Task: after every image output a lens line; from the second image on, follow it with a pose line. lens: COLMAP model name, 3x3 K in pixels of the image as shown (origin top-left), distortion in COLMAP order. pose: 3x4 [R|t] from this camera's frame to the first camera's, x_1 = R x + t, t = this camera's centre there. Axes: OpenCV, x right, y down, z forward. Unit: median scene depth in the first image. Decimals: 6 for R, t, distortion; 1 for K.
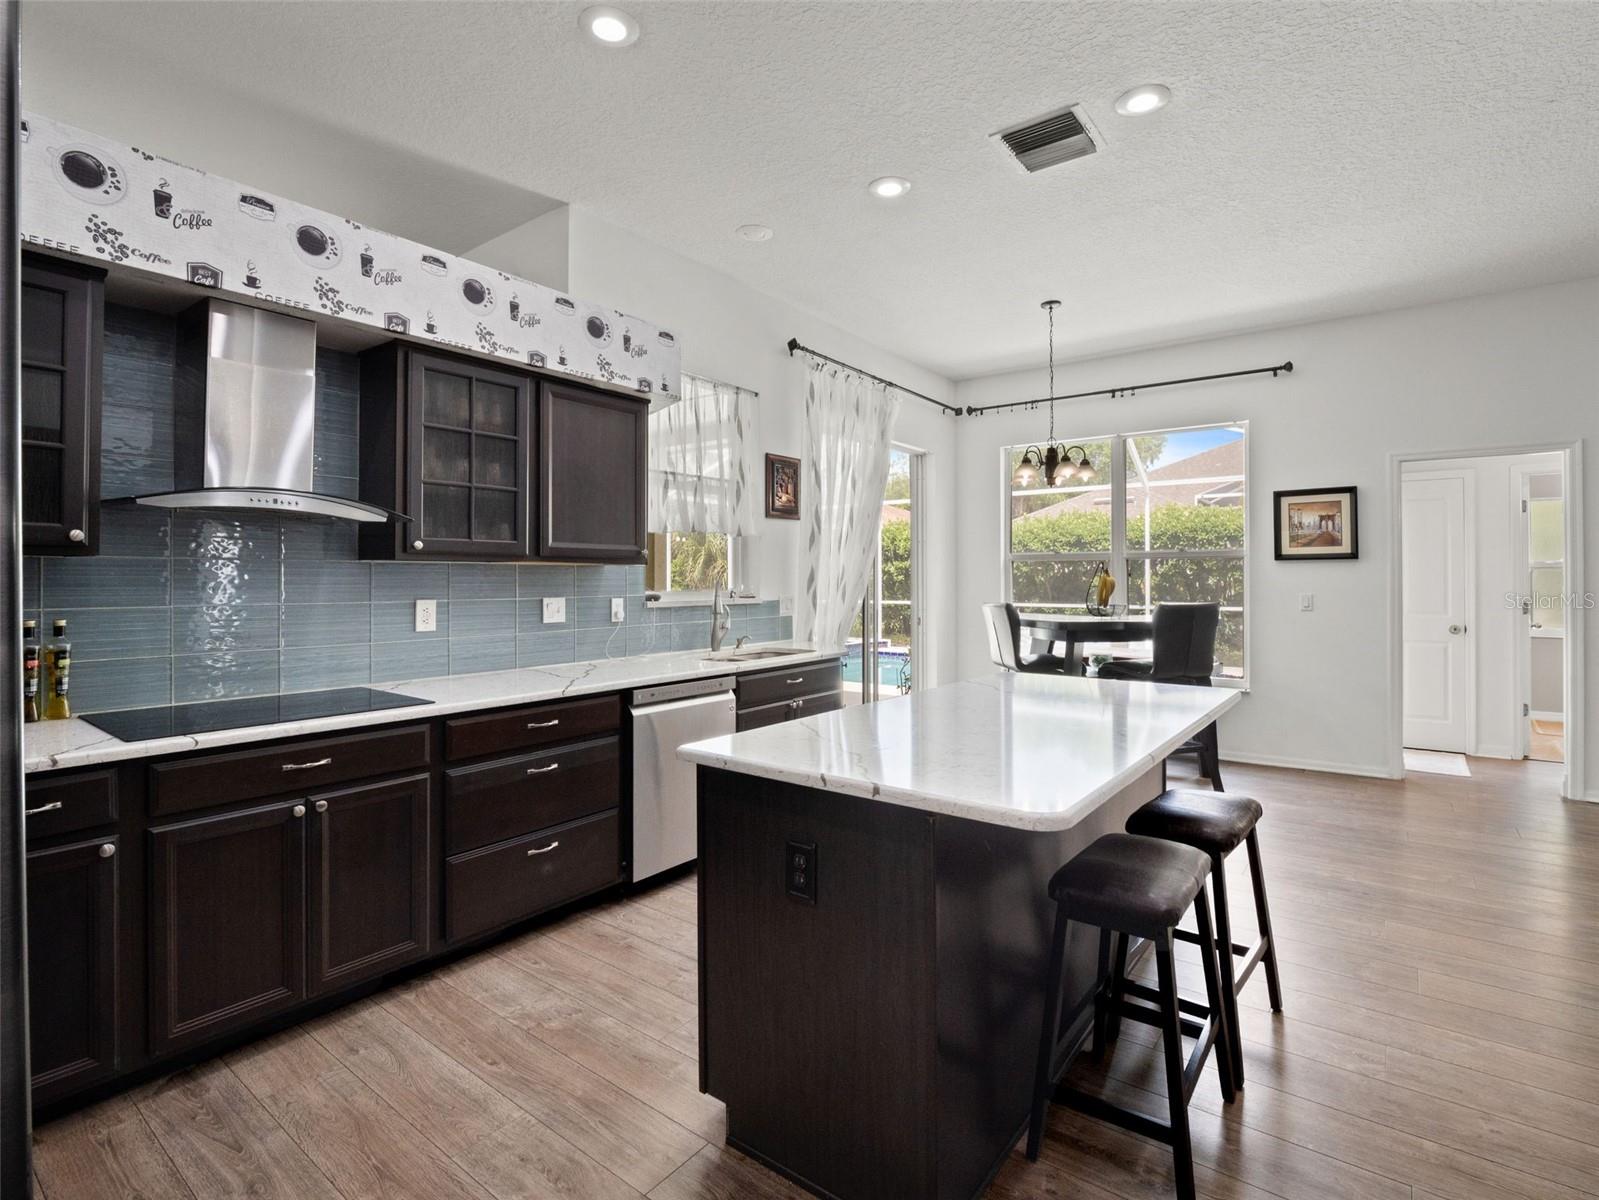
lens RADIAL K [[760.5, 0, 798.8], [0, 760.5, 582.0], [0, 0, 1]] dist [-0.028292, -0.000040]
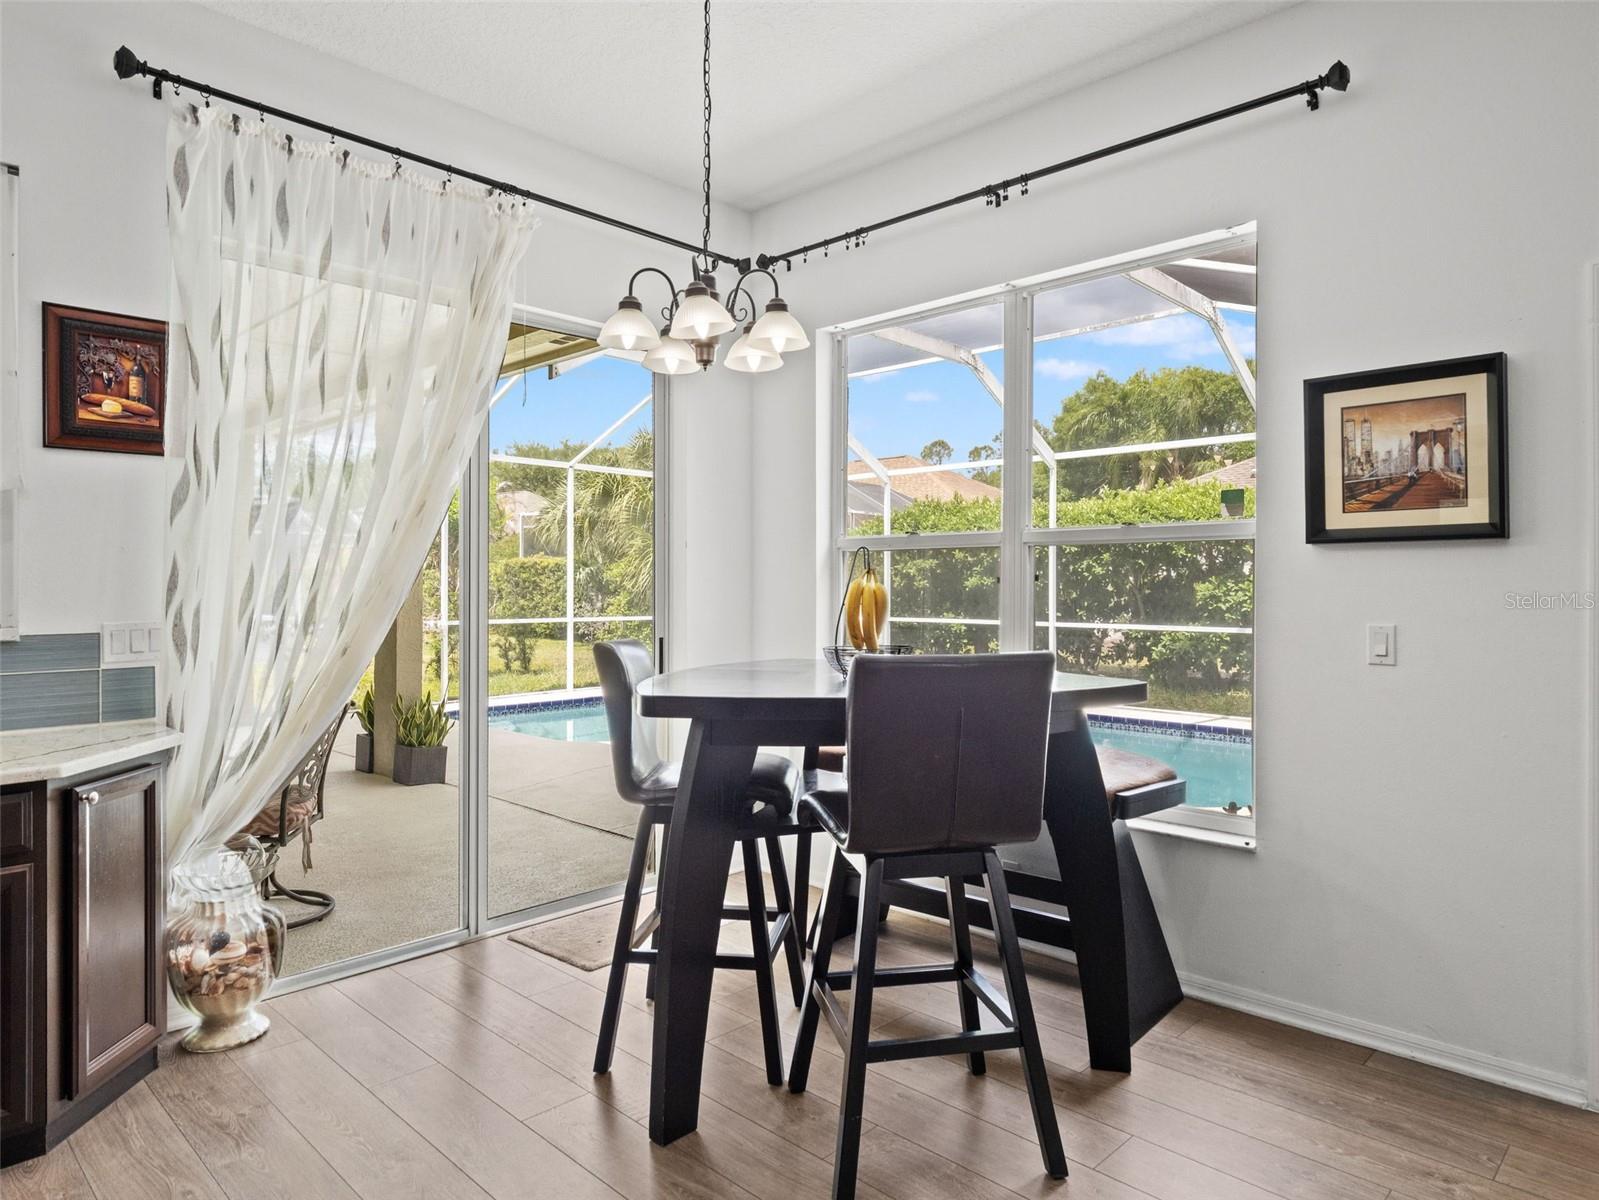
lens RADIAL K [[976.9, 0, 798.5], [0, 976.9, 589.2], [0, 0, 1]] dist [-0.004069, -0.002851]
pose [[0.994310, 0.002906, -0.106487, 0.434082], [-0.002977, 0.999995, -0.000505, -0.002466], [0.106485, 0.000819, 0.994314, 0.453825]]
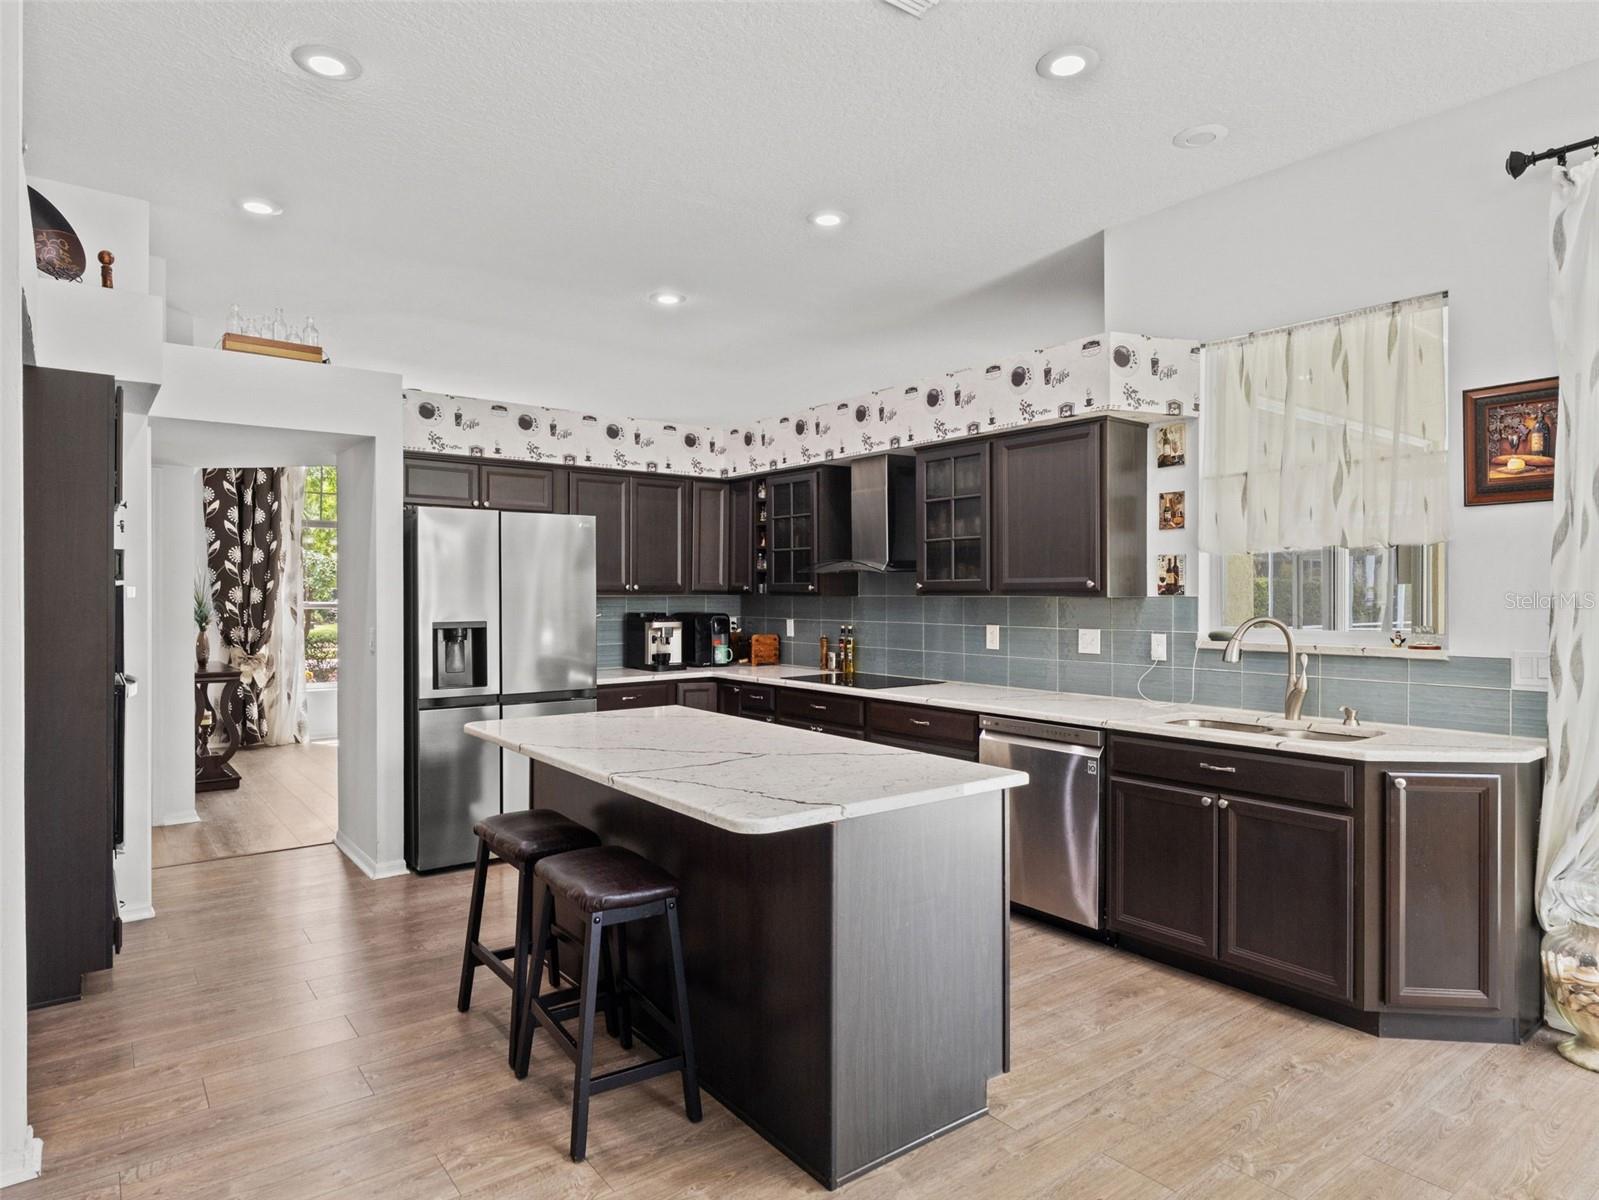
lens RADIAL K [[976.9, 0, 800.4], [0, 976.9, 594.9], [0, 0, 1]] dist [0.002780, 0.001465]
pose [[-0.255047, 0.005354, -0.966914, 0.734288], [-0.000348, 0.999984, 0.005628, -0.022593], [0.966929, 0.001772, -0.255041, 0.674134]]
